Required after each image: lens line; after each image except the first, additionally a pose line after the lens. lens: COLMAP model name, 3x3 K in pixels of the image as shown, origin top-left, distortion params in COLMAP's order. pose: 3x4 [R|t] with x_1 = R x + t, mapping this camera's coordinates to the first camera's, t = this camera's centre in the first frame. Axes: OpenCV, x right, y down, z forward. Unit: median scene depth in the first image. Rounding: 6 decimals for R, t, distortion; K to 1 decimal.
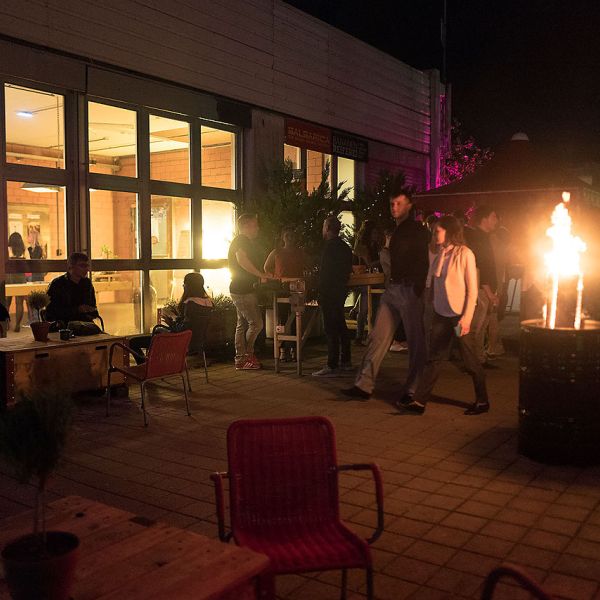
lens RADIAL K [[711.3, 0, 300.0], [0, 711.3, 300.0], [0, 0, 1]] dist [0.002412, 0.034173]
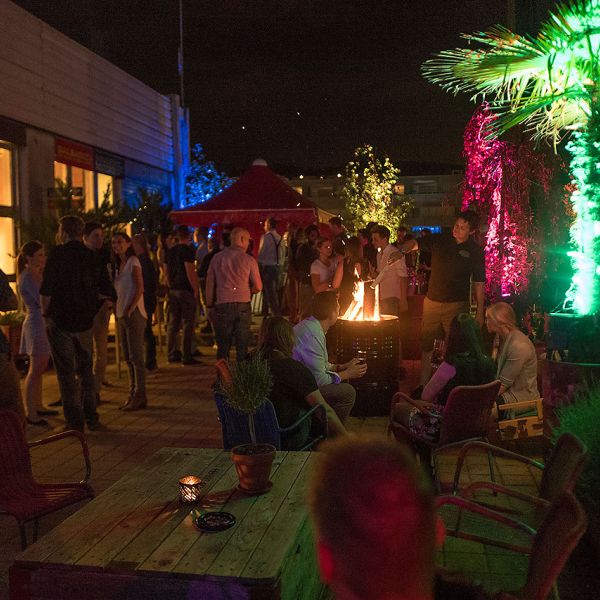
lens RADIAL K [[711.3, 0, 300.0], [0, 711.3, 300.0], [0, 0, 1]] dist [0.002412, 0.034173]
pose [[0.911081, -0.036888, 0.410574, -0.118733], [0.038672, 0.999244, 0.003963, -0.006153], [-0.410409, 0.012267, 0.911819, -0.090264]]
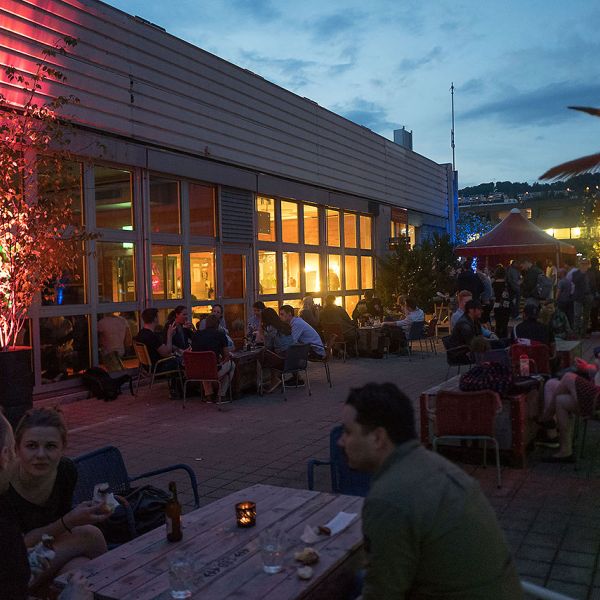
lens RADIAL K [[711.3, 0, 300.0], [0, 711.3, 300.0], [0, 0, 1]] dist [0.002412, 0.034173]
pose [[0.991679, -0.040892, 0.122067, -0.414011], [0.047372, 0.997591, -0.050670, 0.040906], [-0.119701, 0.056031, 0.991228, -0.599629]]
